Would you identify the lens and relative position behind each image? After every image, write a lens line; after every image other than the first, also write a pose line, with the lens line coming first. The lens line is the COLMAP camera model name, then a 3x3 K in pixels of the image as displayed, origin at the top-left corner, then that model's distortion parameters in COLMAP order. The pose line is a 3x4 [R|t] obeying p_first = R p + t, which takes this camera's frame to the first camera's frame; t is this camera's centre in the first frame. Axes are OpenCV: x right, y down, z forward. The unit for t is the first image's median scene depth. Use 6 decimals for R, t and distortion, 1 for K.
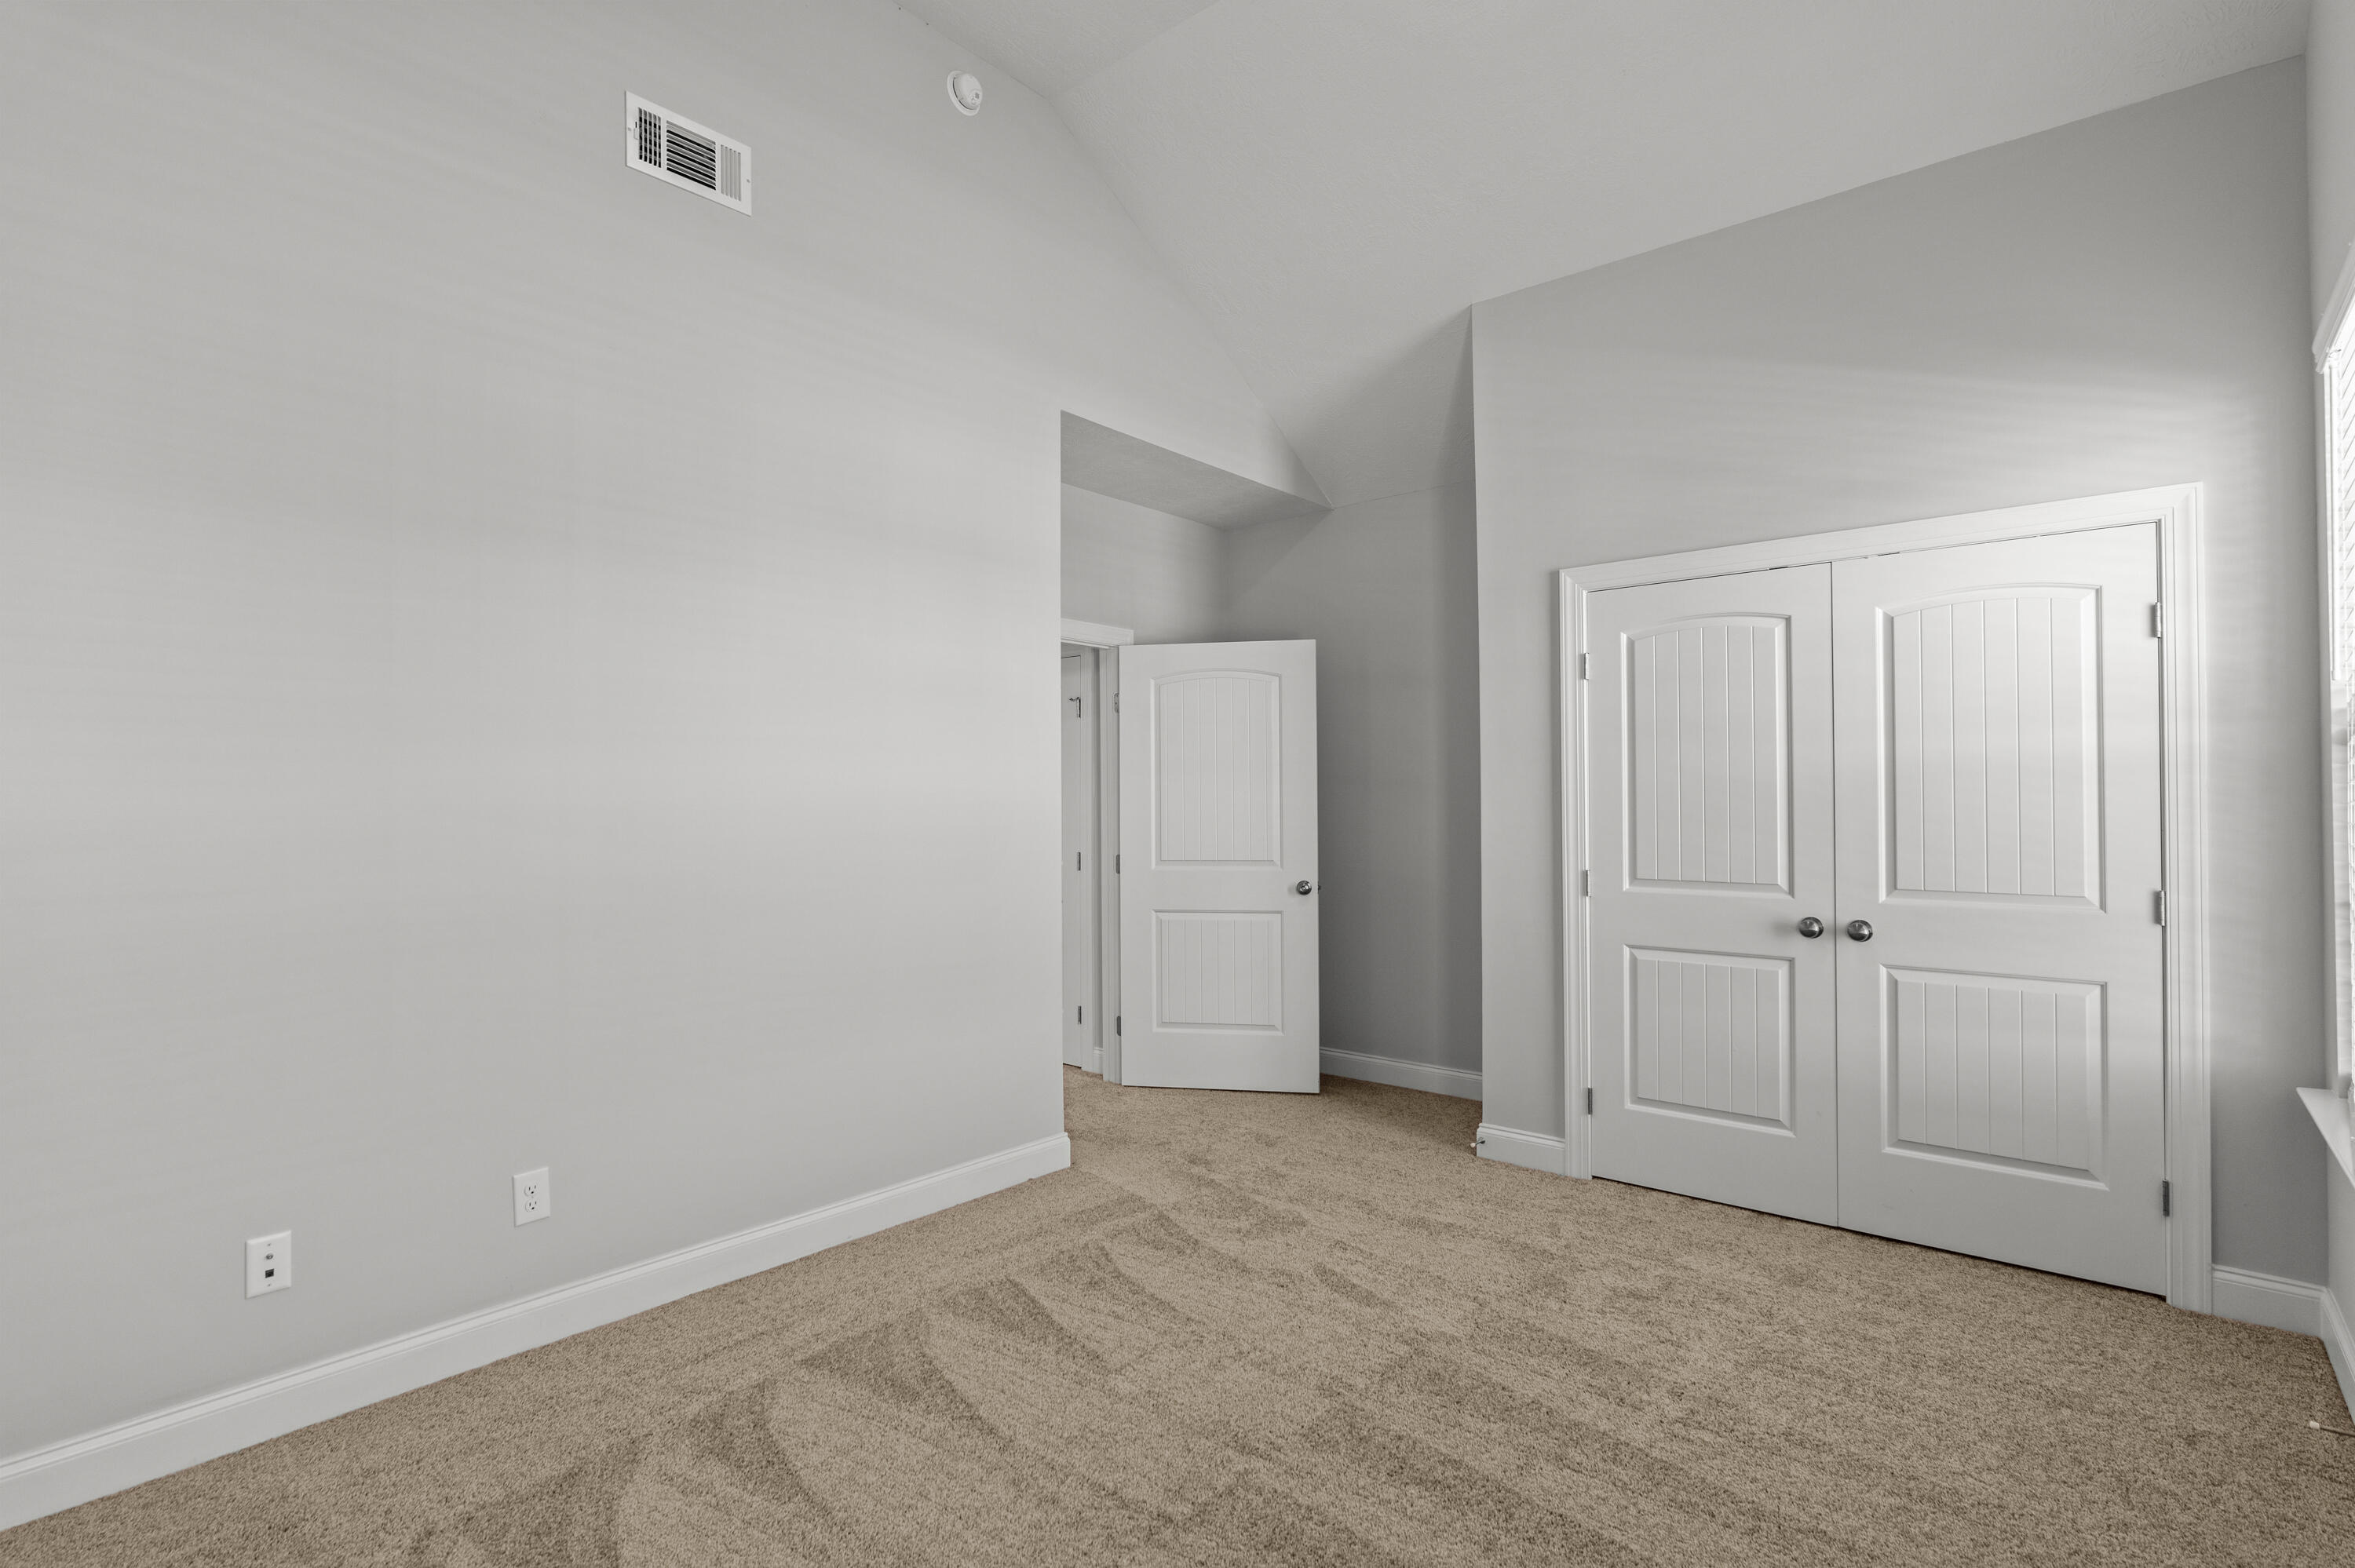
lens RADIAL K [[1135.5, 0, 1173.6], [0, 1135.5, 782.1], [0, 0, 1]] dist [-0.008969, -0.000145]
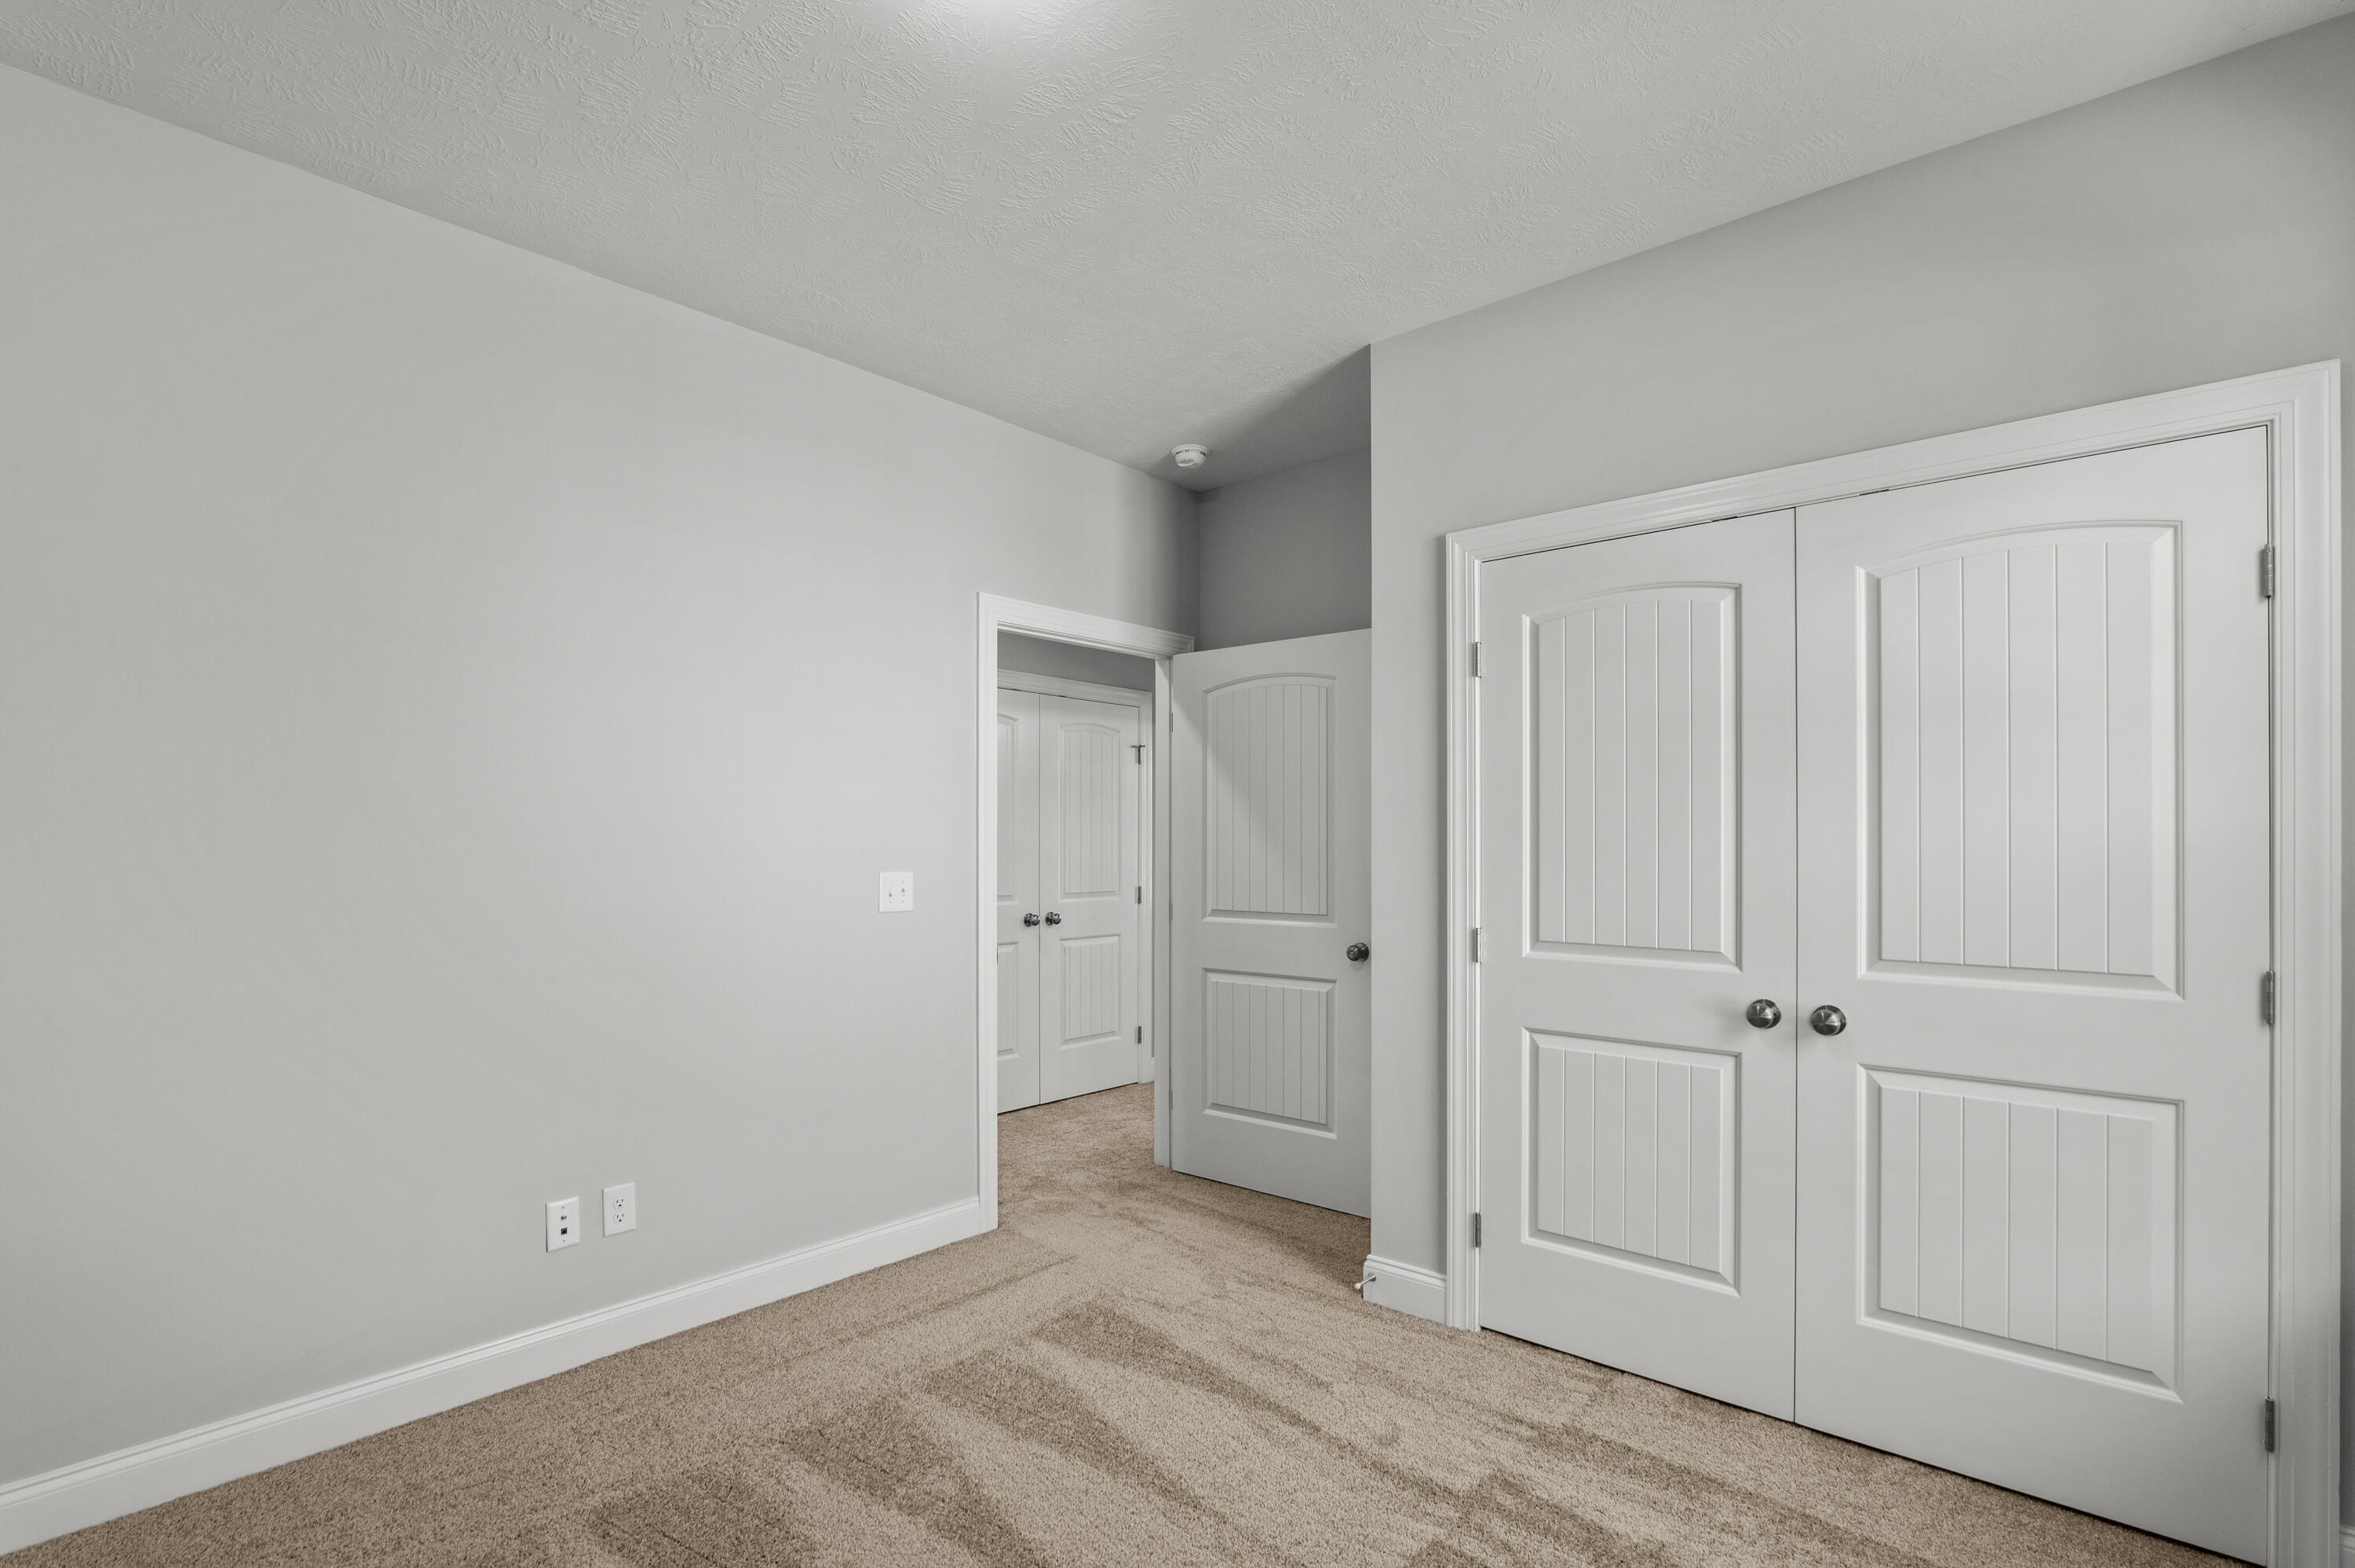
lens RADIAL K [[1116.8, 0, 1174.5], [0, 1116.8, 838.2], [0, 0, 1]] dist [-0.016070, 0.004454]
pose [[0.999819, -0.003359, -0.018734, 0.193026], [0.003831, 0.999674, 0.025224, -0.003077], [0.018643, -0.025291, 0.999506, 0.273945]]
